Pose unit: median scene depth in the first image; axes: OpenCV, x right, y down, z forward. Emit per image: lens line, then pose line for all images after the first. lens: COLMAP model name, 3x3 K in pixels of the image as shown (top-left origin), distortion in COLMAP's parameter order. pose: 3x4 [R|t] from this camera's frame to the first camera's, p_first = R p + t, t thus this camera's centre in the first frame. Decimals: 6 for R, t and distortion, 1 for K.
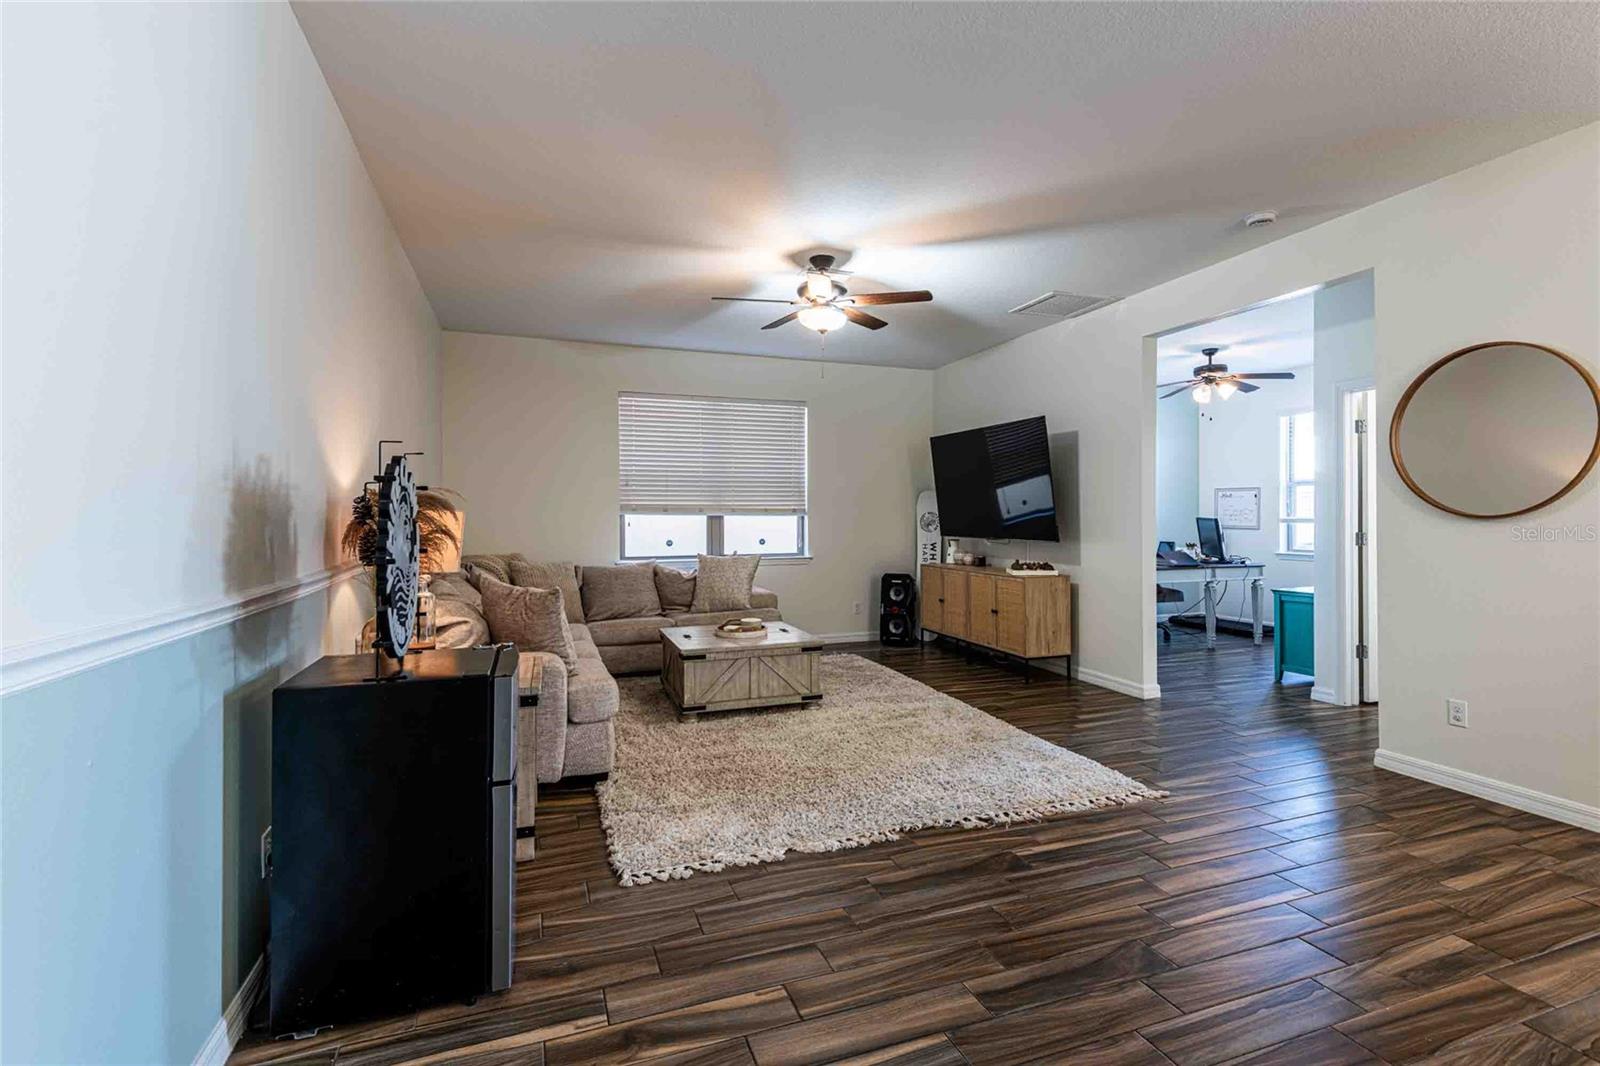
lens RADIAL K [[749.6, 0, 804.1], [0, 749.6, 513.6], [0, 0, 1]] dist [0.032179, -0.016596]
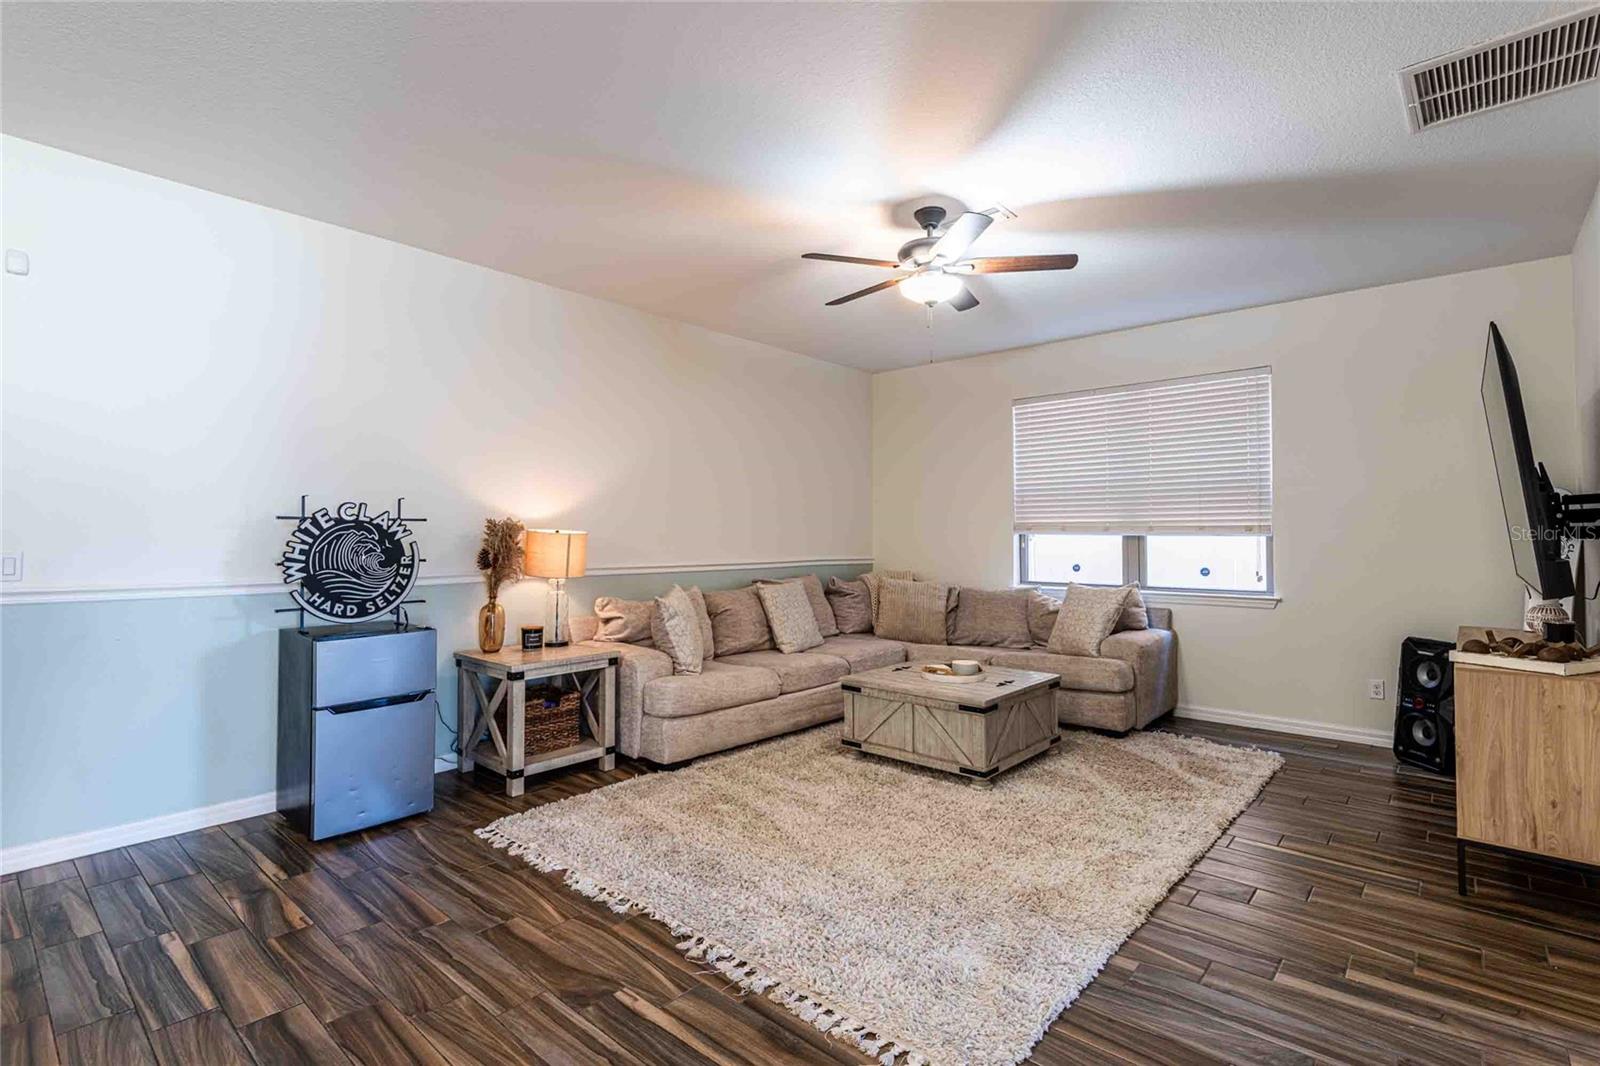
lens RADIAL K [[751.5, 0, 803.0], [0, 751.5, 521.5], [0, 0, 1]] dist [0.046820, -0.033974]
pose [[0.473744, -0.013732, -0.880556, 0.633090], [0.003129, 0.999898, -0.013910, -0.003174], [0.880657, 0.003834, 0.473739, 0.487759]]
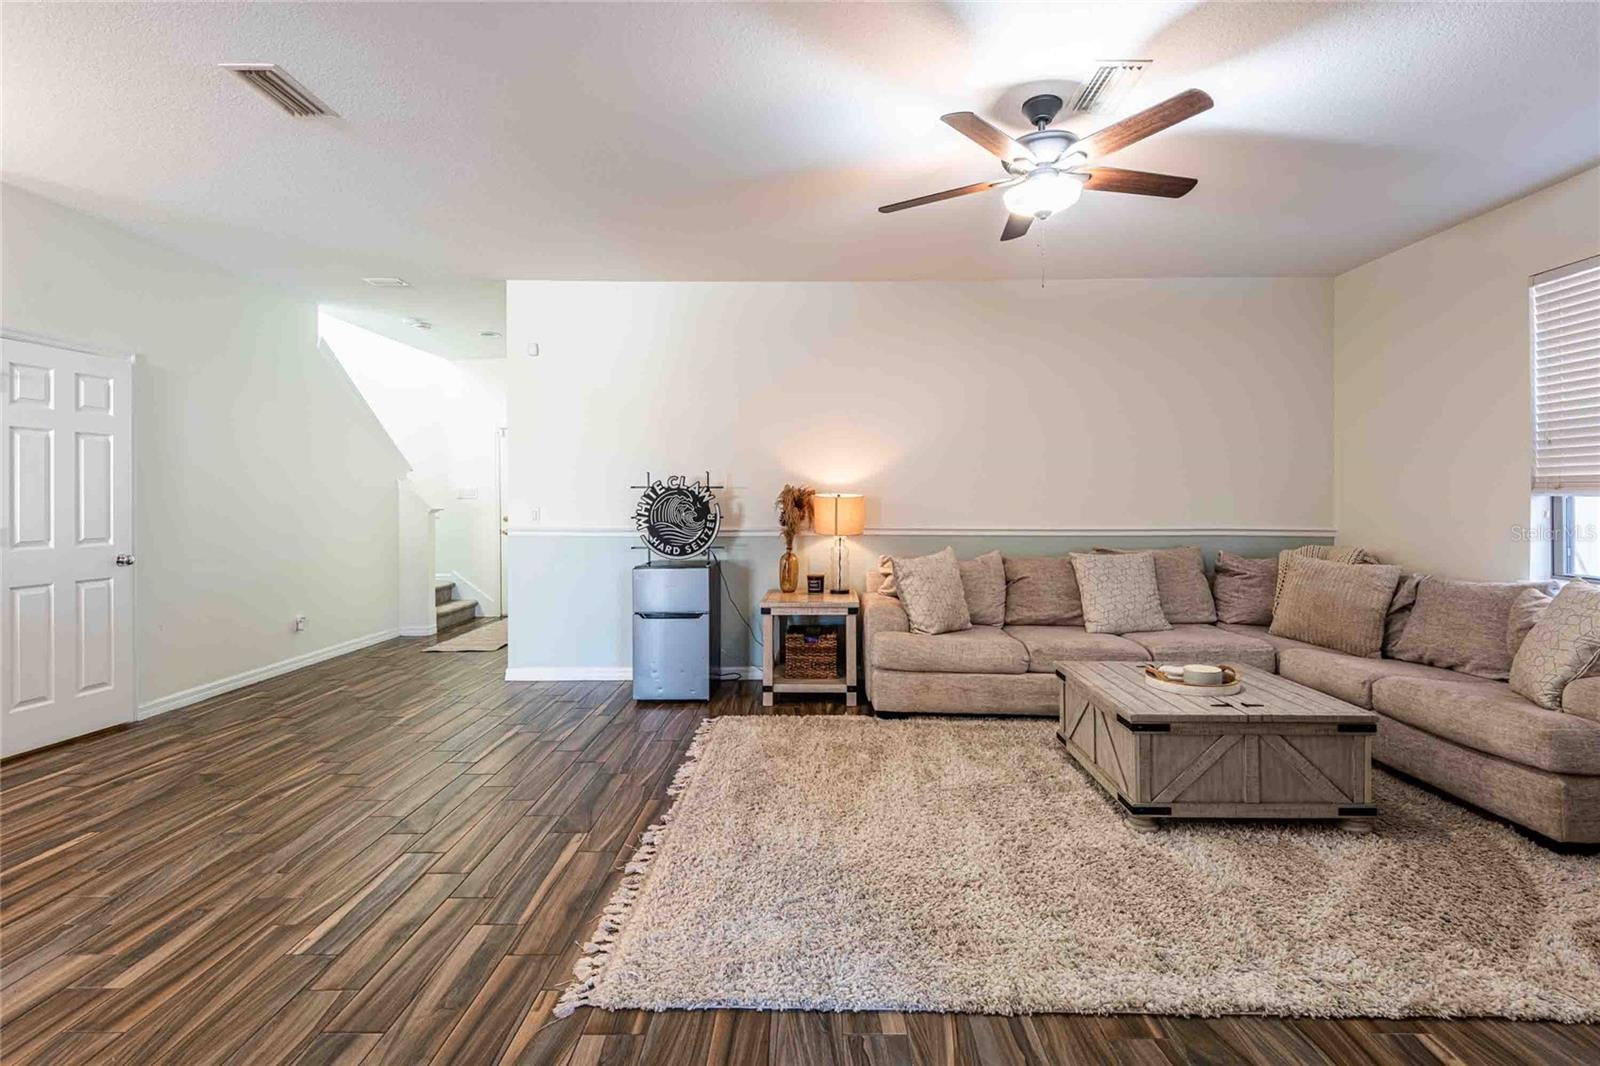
lens RADIAL K [[735.8, 0, 807.2], [0, 735.8, 506.3], [0, 0, 1]] dist [0.047291, -0.030116]
pose [[-0.359099, 0.010998, -0.933235, 0.671970], [0.005749, 0.999938, 0.009572, 0.000481], [0.933282, -0.001927, -0.359139, 1.002412]]
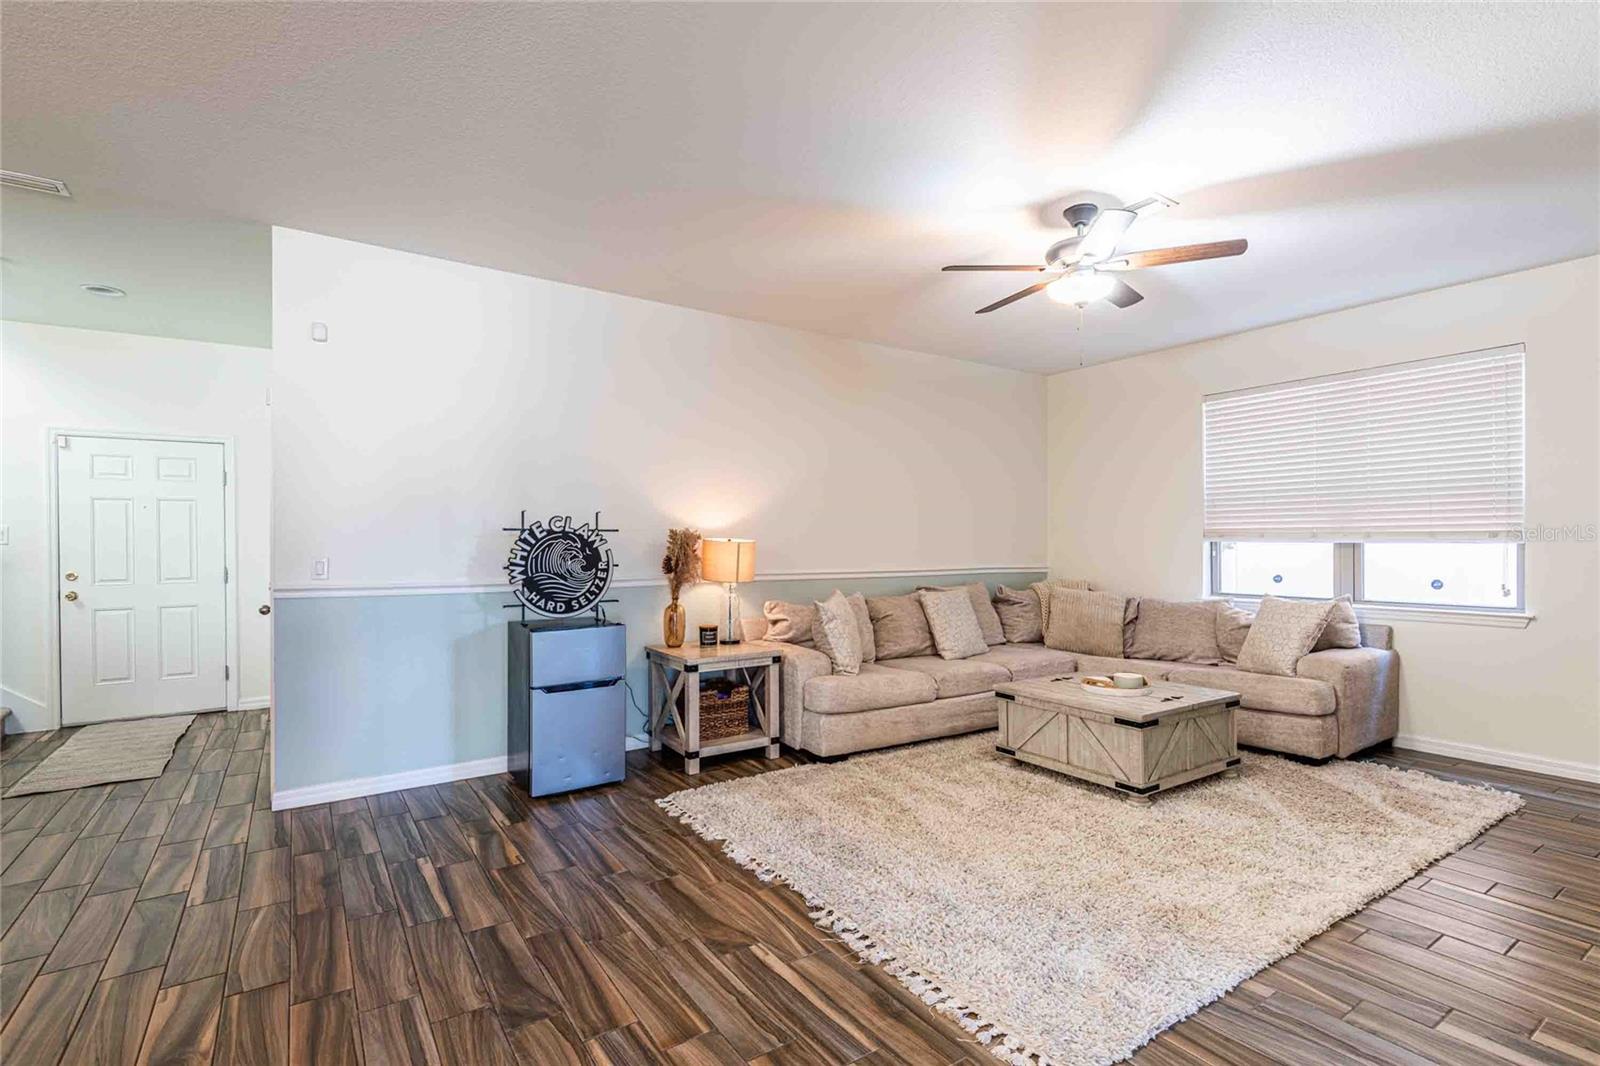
lens RADIAL K [[749.0, 0, 808.9], [0, 749.0, 544.7], [0, 0, 1]] dist [0.046120, -0.033041]
pose [[0.239896, 0.004079, -0.970790, 0.683363], [0.005471, 0.999970, 0.005554, -0.003690], [0.970783, -0.006643, 0.239866, 0.522785]]
